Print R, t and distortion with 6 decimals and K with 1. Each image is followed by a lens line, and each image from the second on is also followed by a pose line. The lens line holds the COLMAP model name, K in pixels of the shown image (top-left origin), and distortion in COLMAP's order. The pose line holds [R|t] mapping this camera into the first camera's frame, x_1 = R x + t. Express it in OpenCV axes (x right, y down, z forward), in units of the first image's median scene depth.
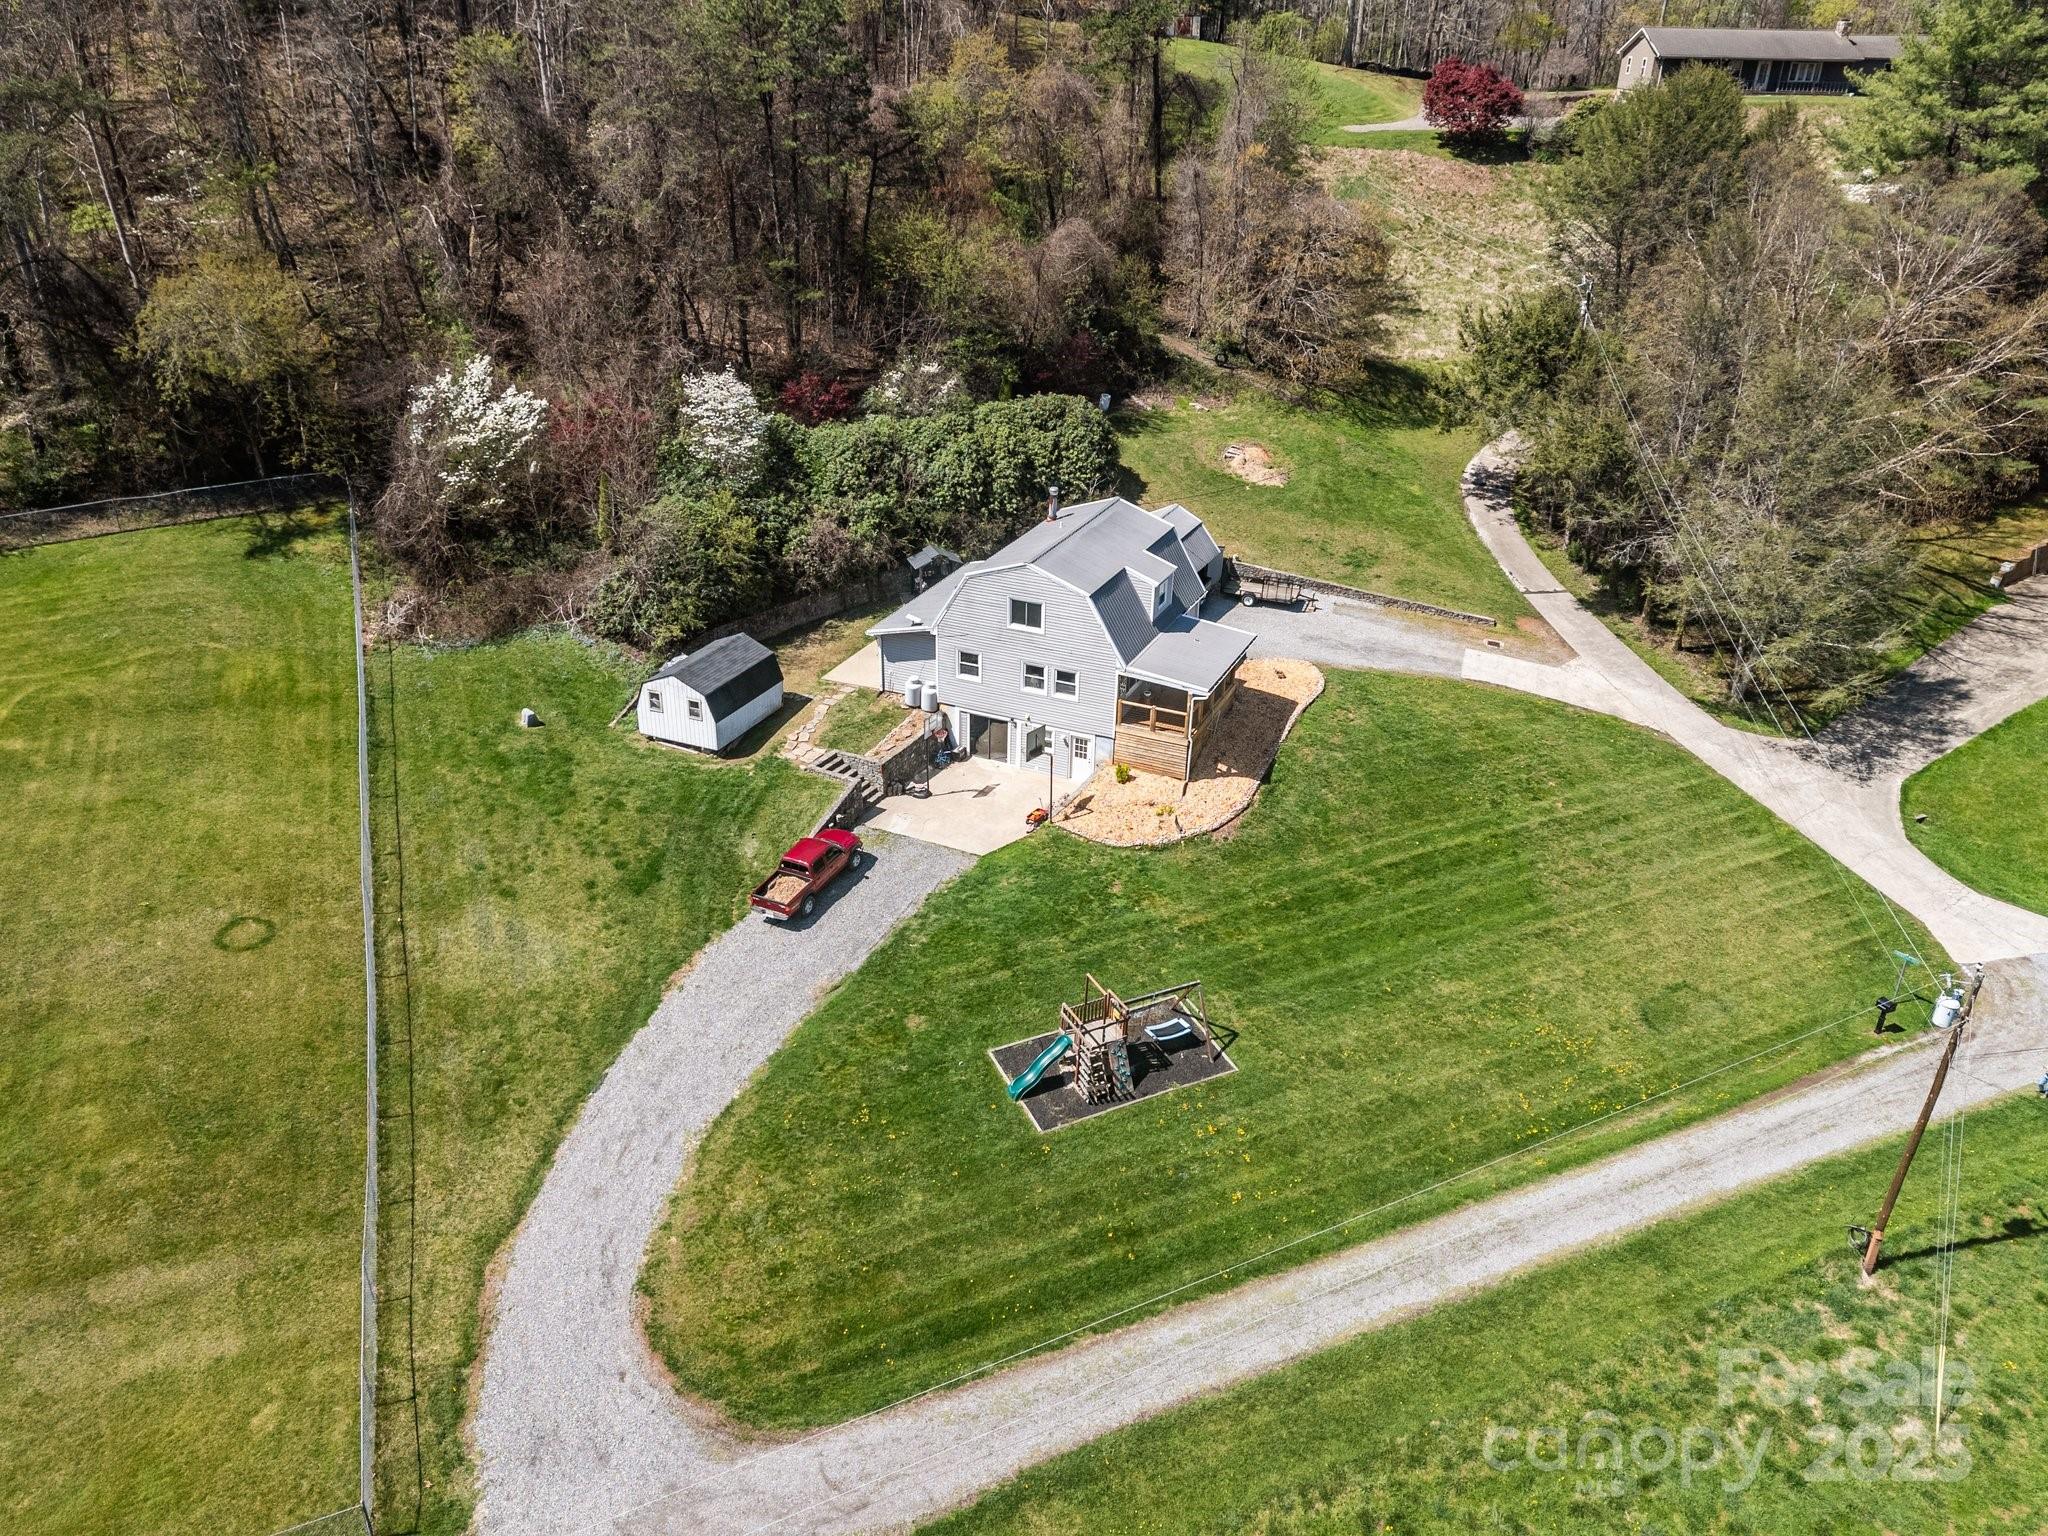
lens RADIAL K [[1490.8, 0, 1024.0], [0, 1490.8, 768.0], [0, 0, 1]] dist [0.117708, -0.137119]
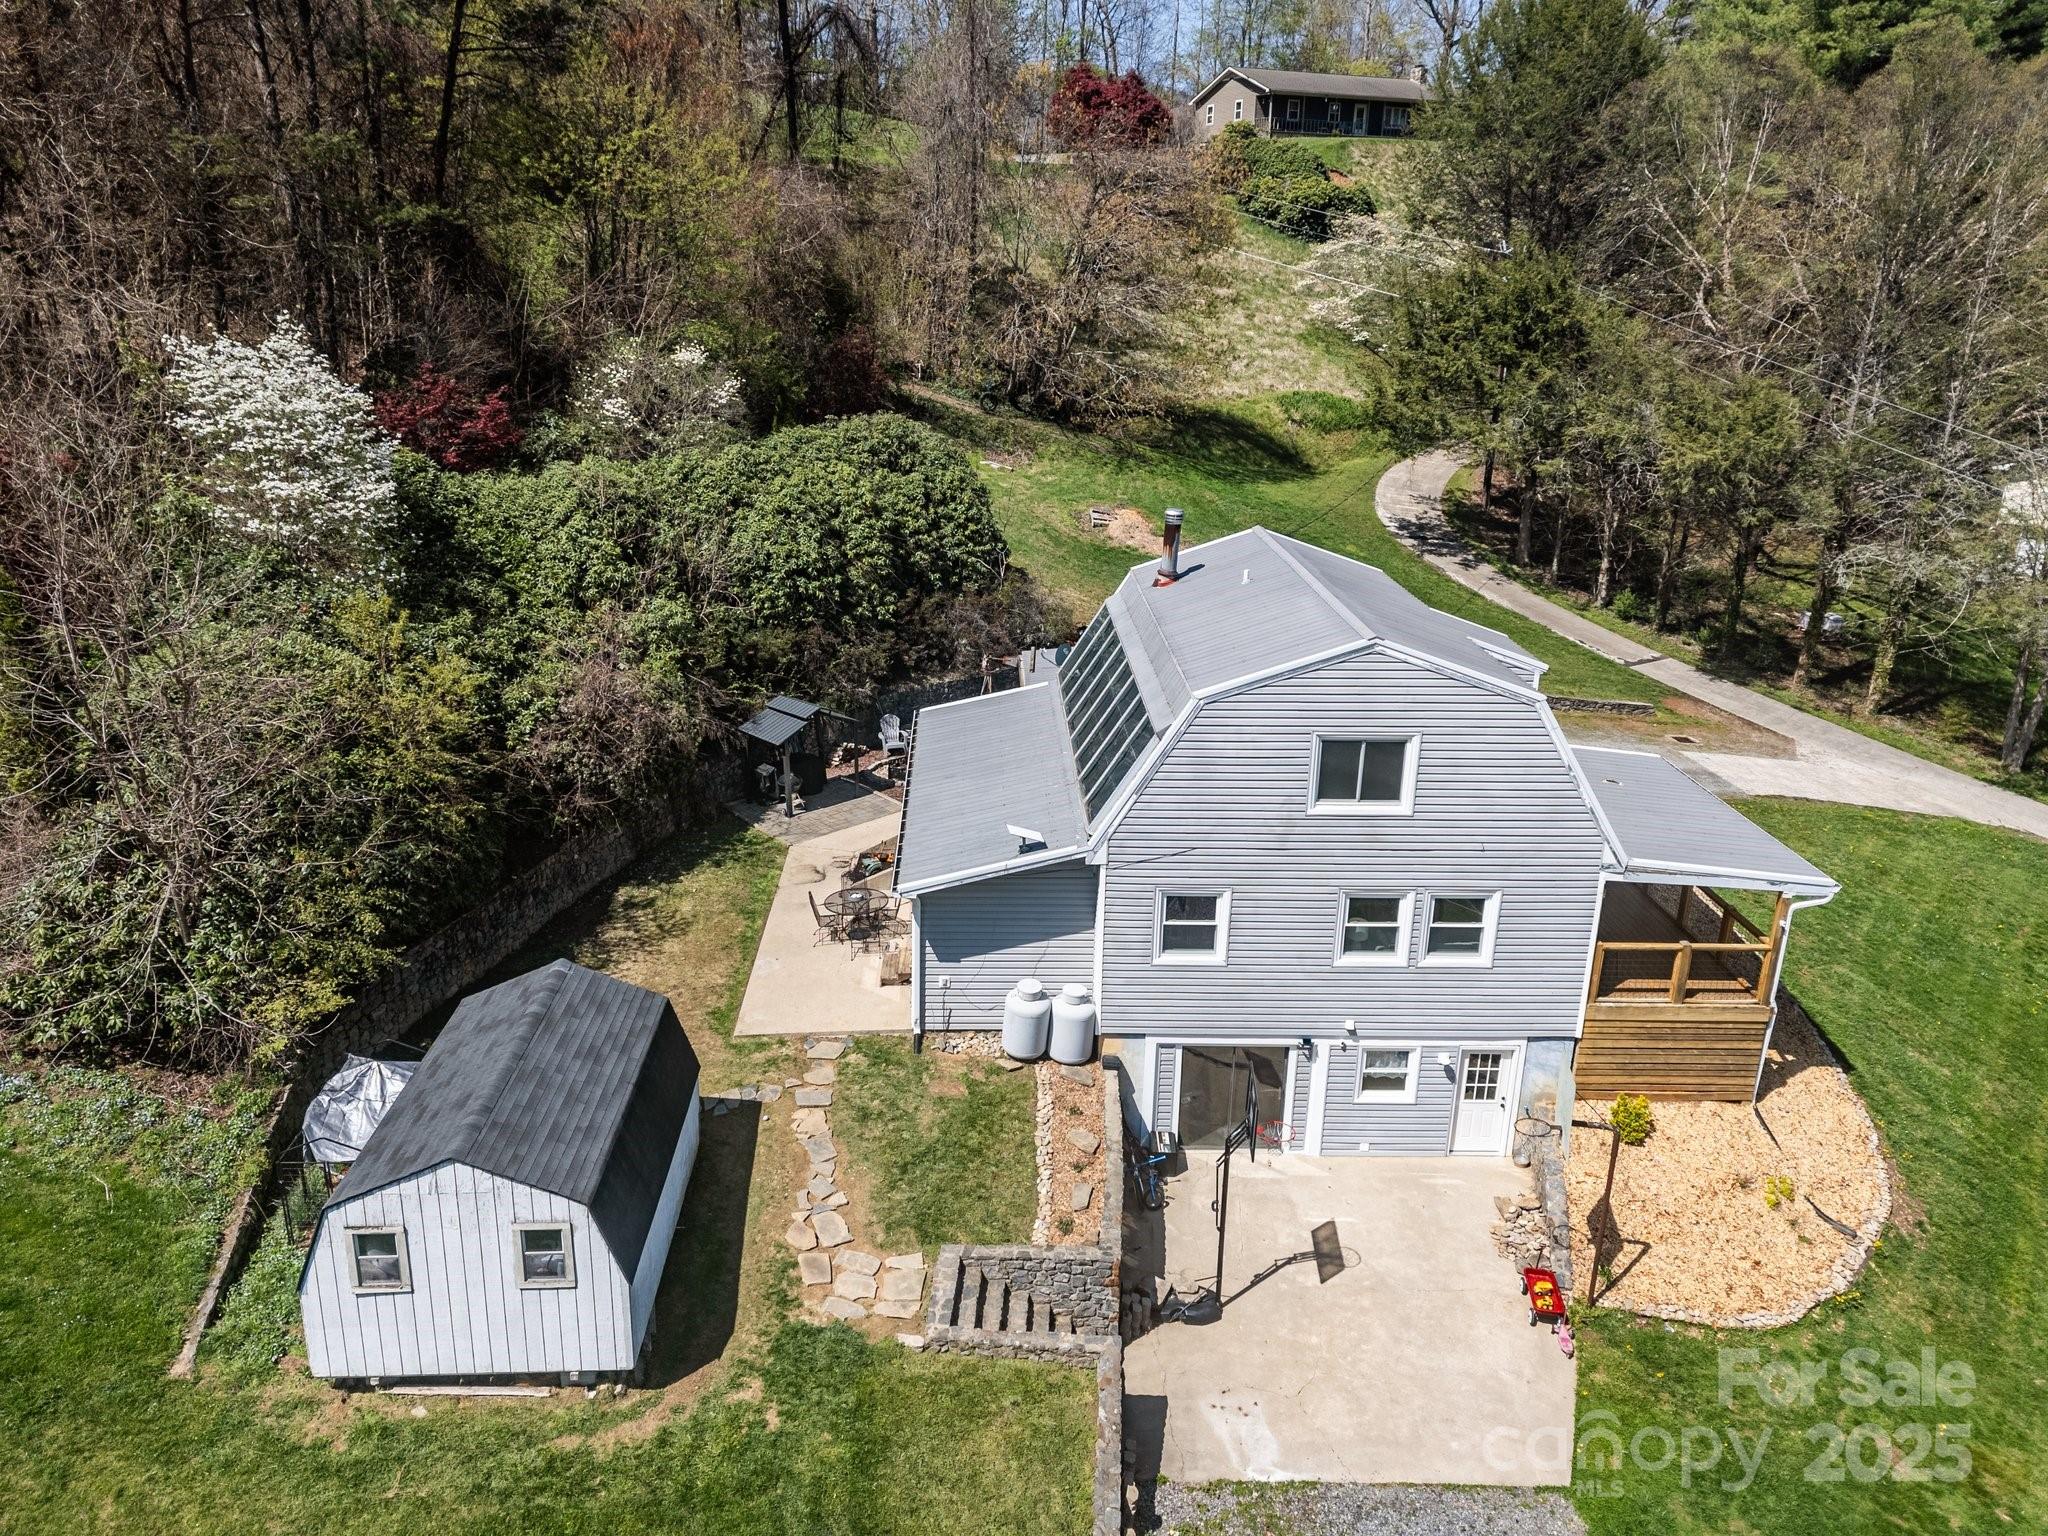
lens RADIAL K [[1496.9, 0, 1024.0], [0, 1496.9, 768.0], [0, 0, 1]] dist [0.062625, -0.041265]
pose [[0.898587, -0.142270, 0.415091, -0.228633], [0.195670, 0.976637, -0.088849, -0.081365], [-0.392753, 0.161059, 0.905431, 0.638718]]
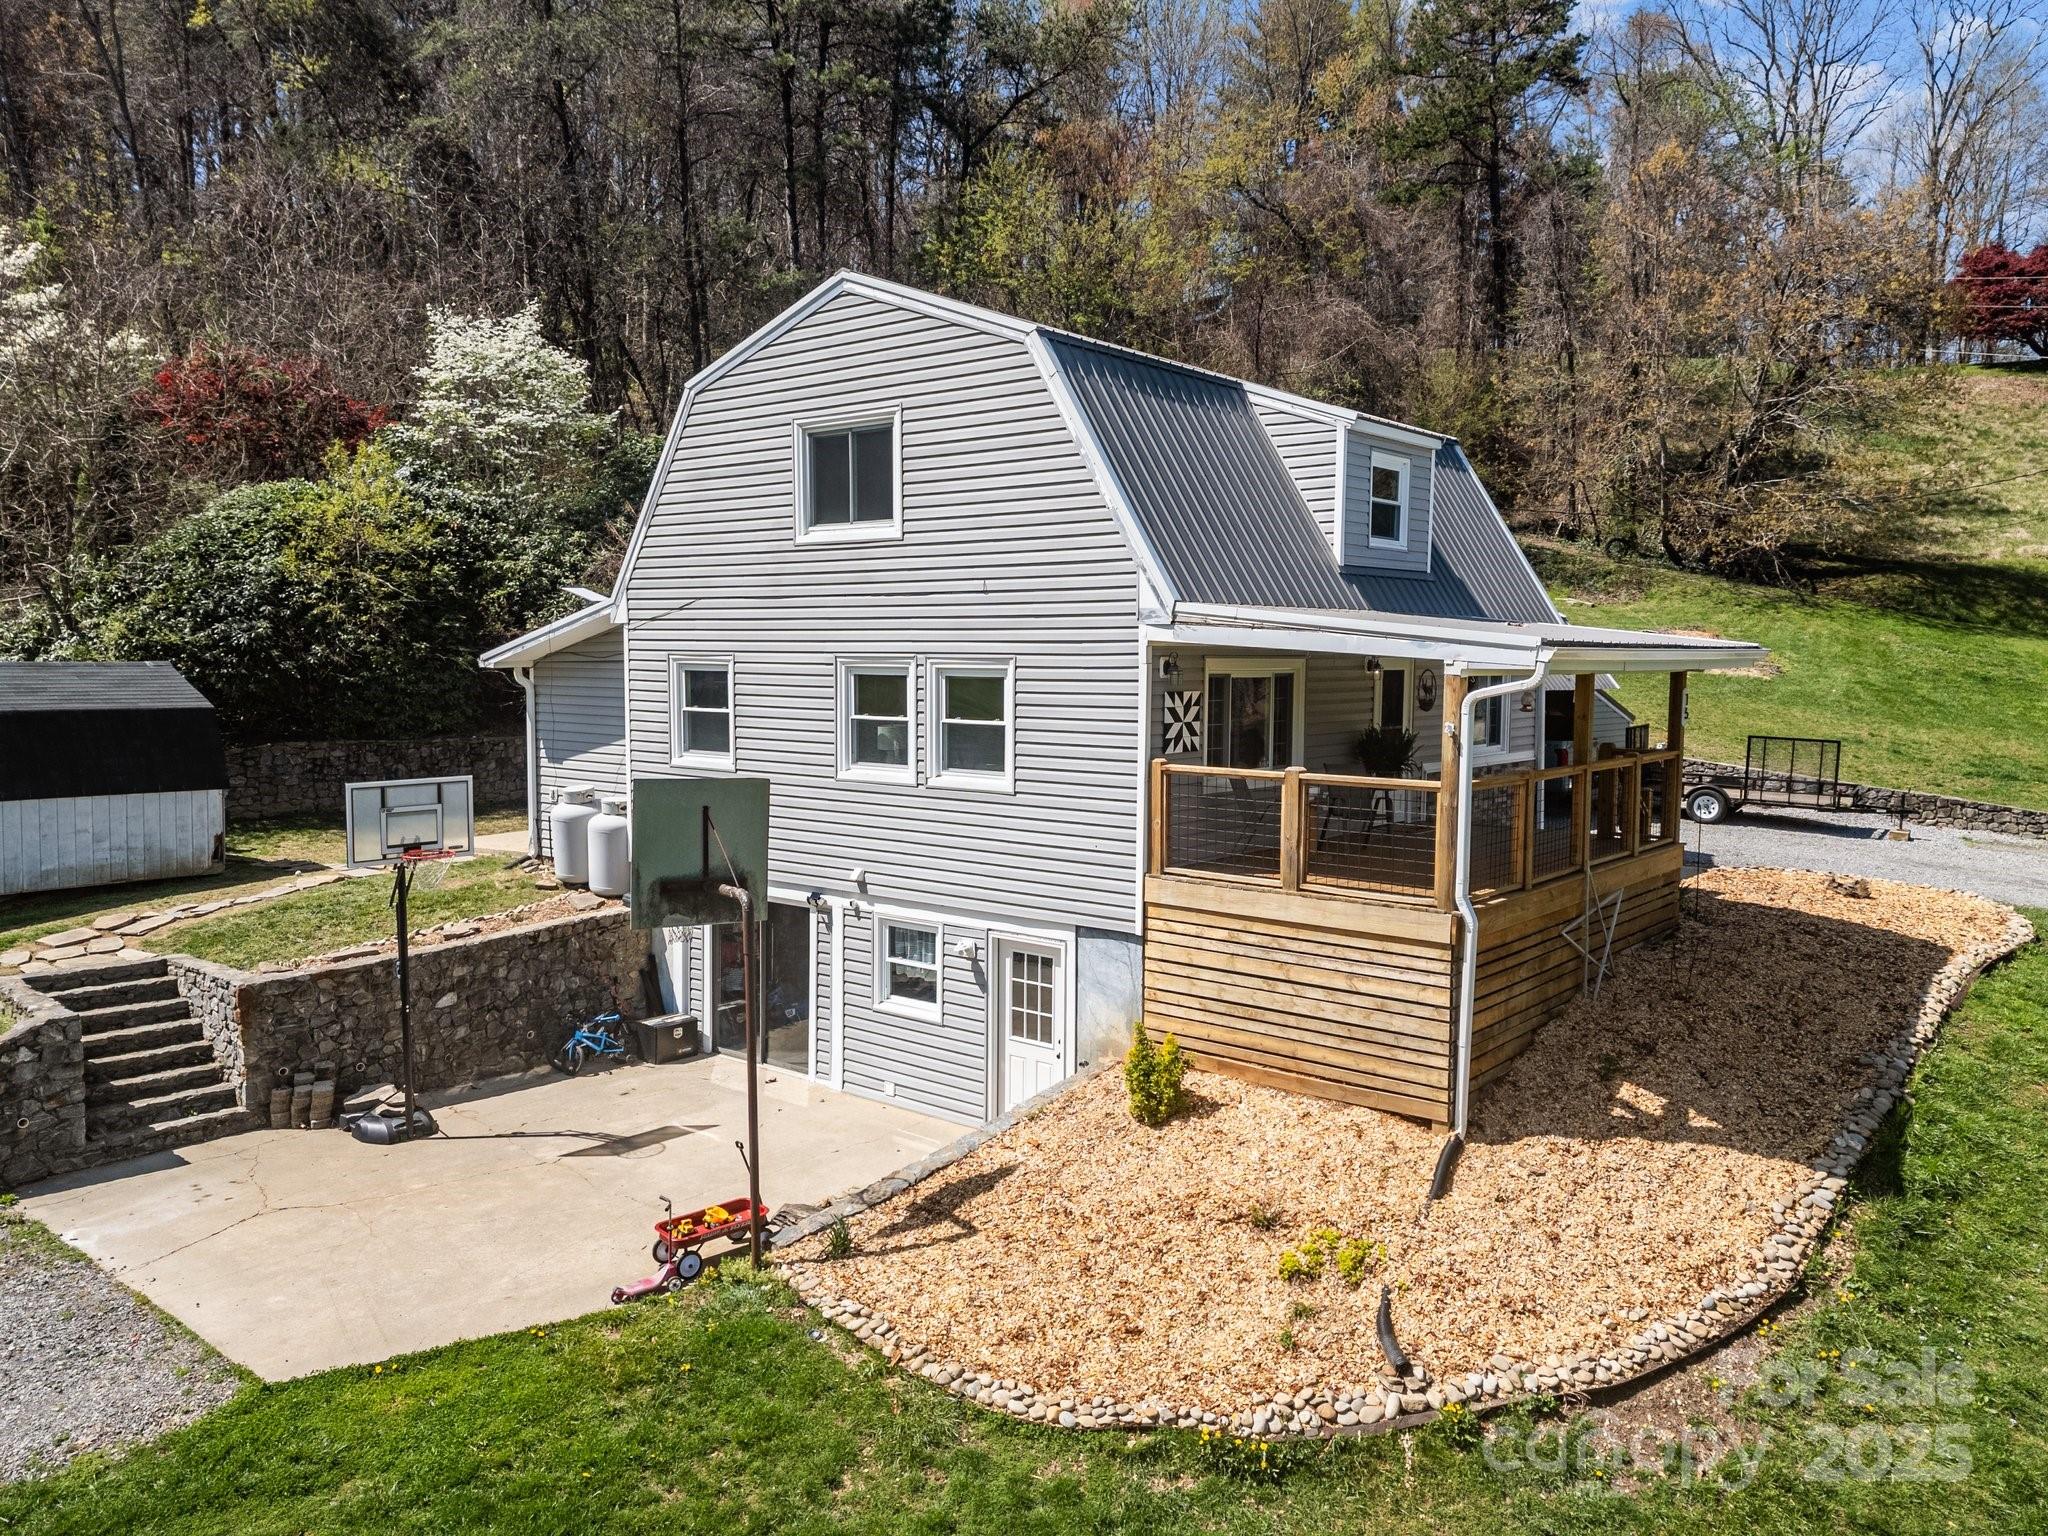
lens RADIAL K [[1490.8, 0, 1024.0], [0, 1490.8, 768.0], [0, 0, 1]] dist [0.117708, -0.137119]
pose [[0.966043, 0.008232, -0.258248, 0.099009], [-0.106592, 0.923175, -0.369306, 0.043456], [0.235368, 0.384293, 0.892704, 0.735926]]
